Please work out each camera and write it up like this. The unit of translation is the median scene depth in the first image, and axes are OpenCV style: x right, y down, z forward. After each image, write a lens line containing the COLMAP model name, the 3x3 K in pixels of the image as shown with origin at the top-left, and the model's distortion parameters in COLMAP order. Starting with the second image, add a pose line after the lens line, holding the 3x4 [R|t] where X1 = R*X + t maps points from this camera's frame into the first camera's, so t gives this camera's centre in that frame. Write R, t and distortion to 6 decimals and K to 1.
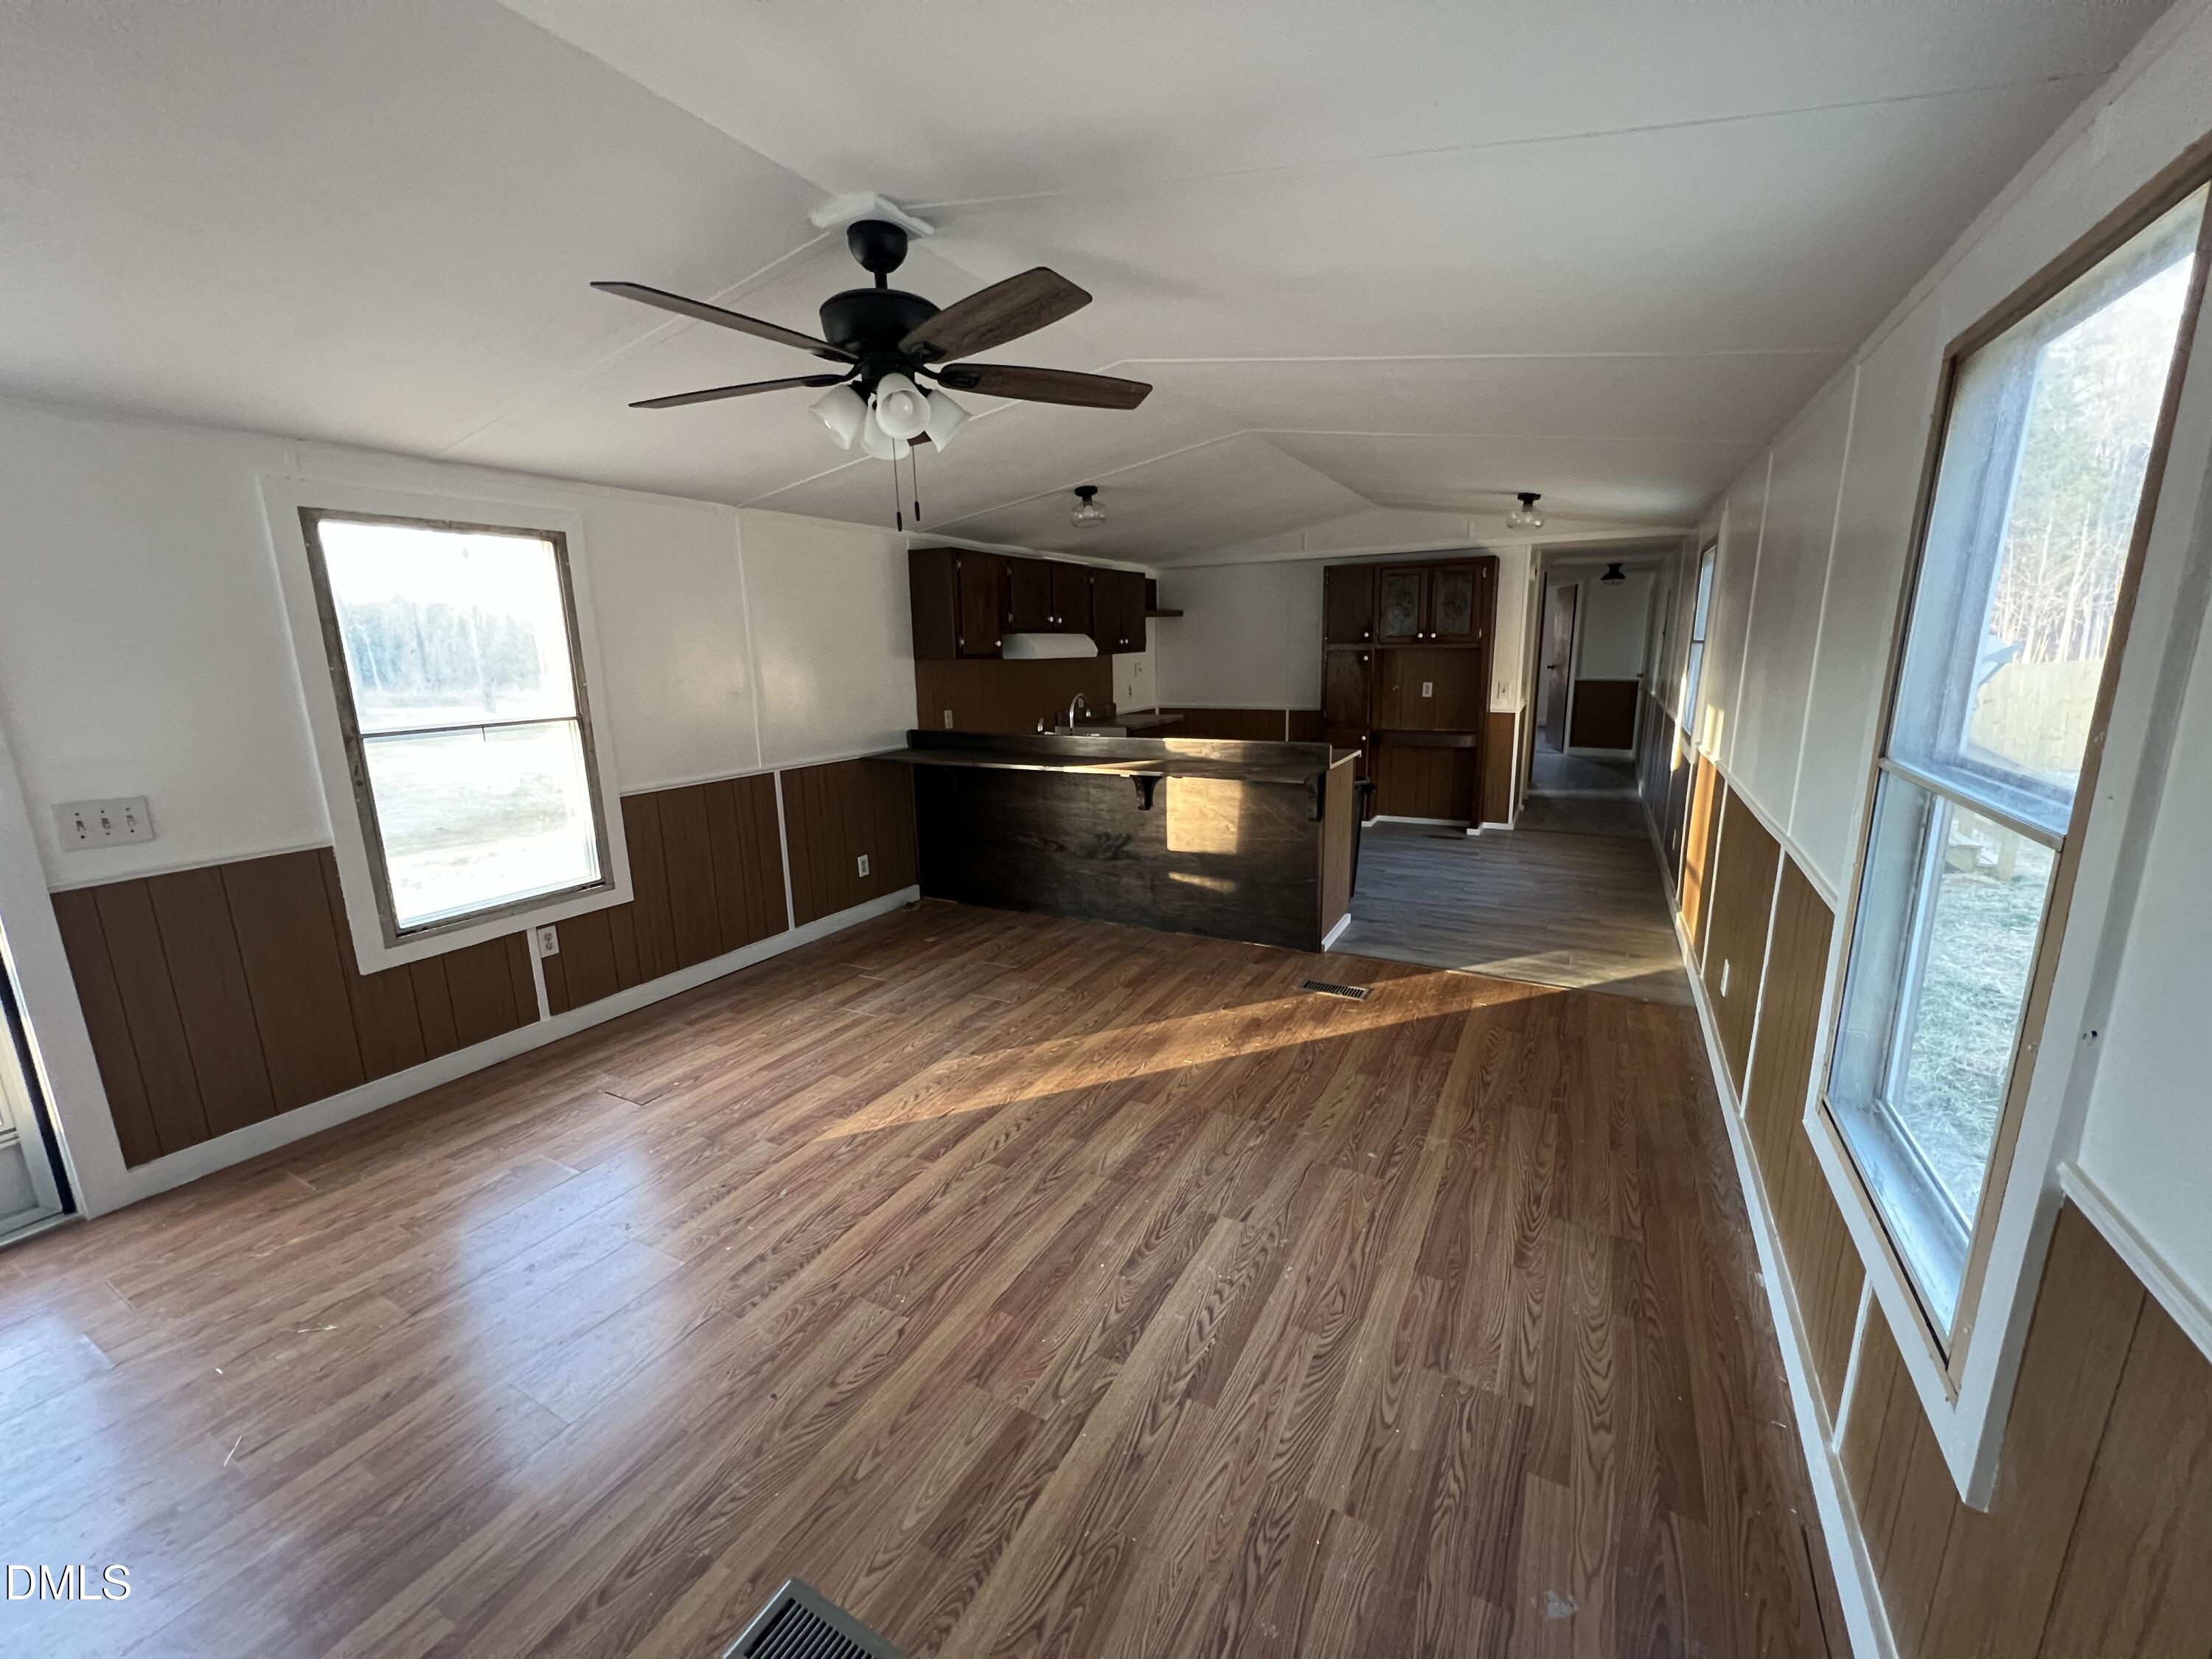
lens RADIAL K [[878.8, 0, 1090.5], [0, 878.8, 825.3], [0, 0, 1]] dist [-0.000104, 0.000374]
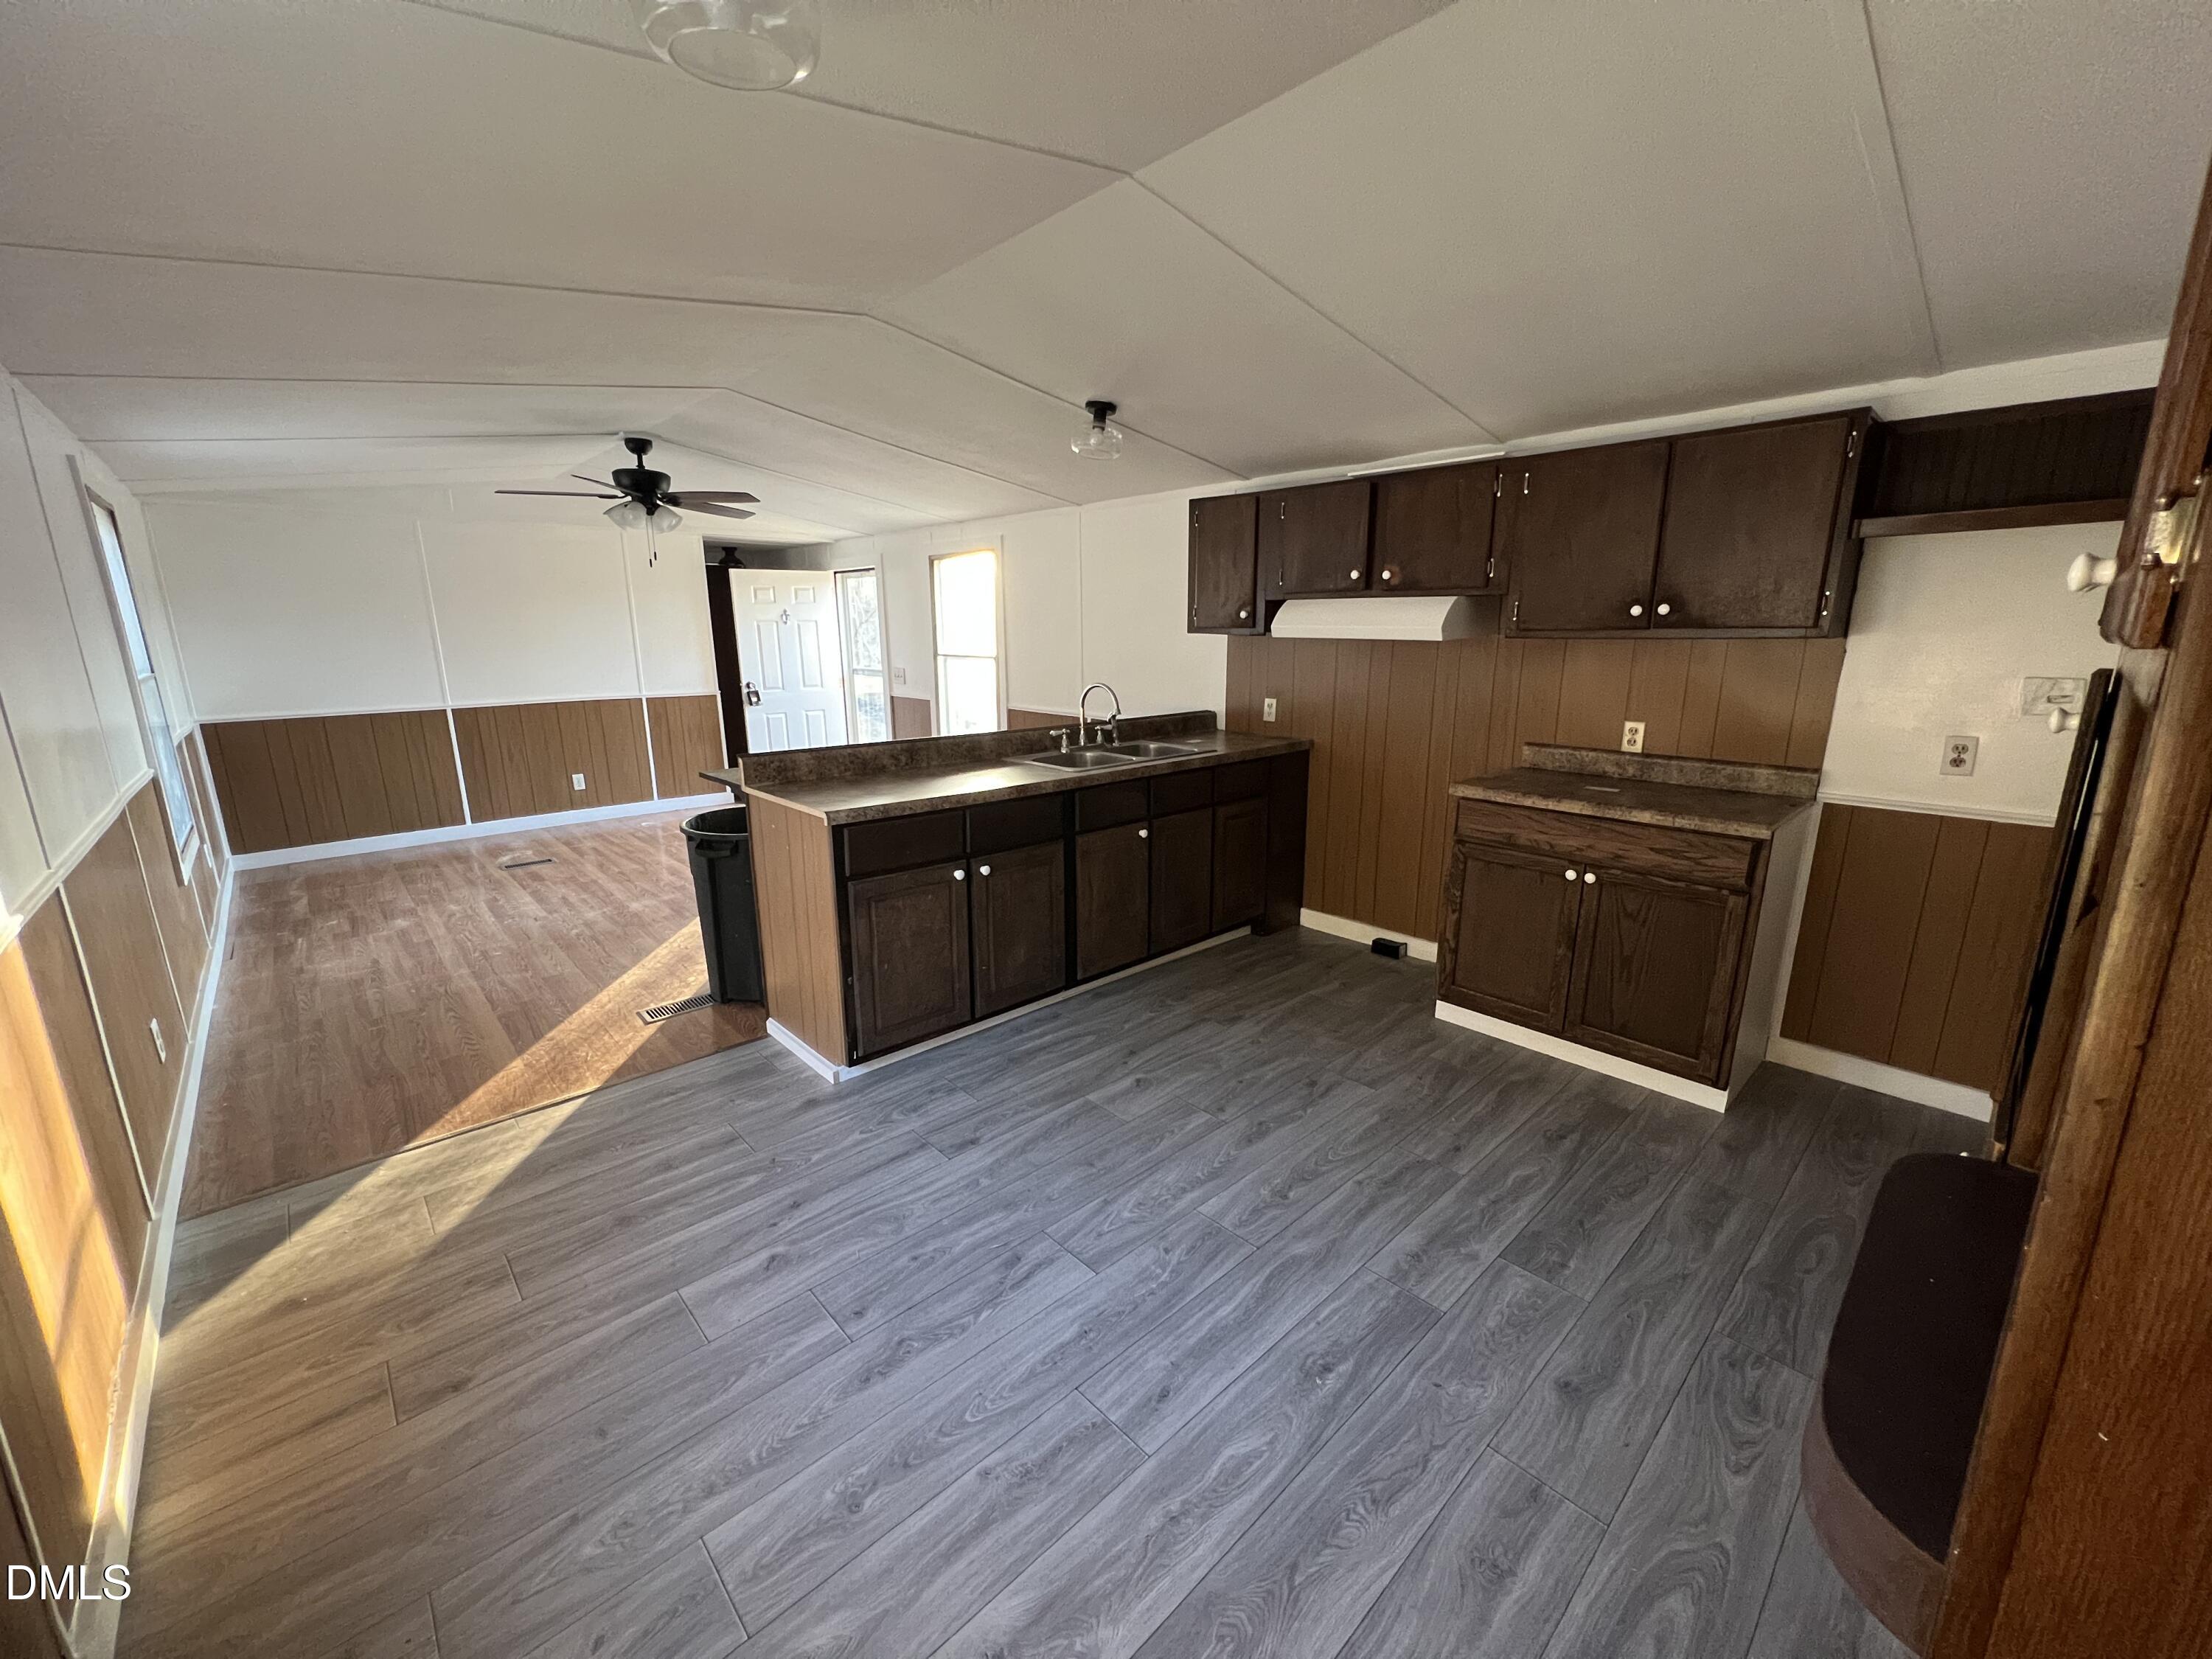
lens RADIAL K [[878.8, 0, 1099.3], [0, 878.8, 826.8], [0, 0, 1]] dist [-0.000104, 0.000374]
pose [[-0.308645, 0.229124, -0.923169, 1.163554], [-0.188034, 0.936703, 0.295349, -0.410808], [0.932406, 0.264745, -0.246026, 1.965374]]
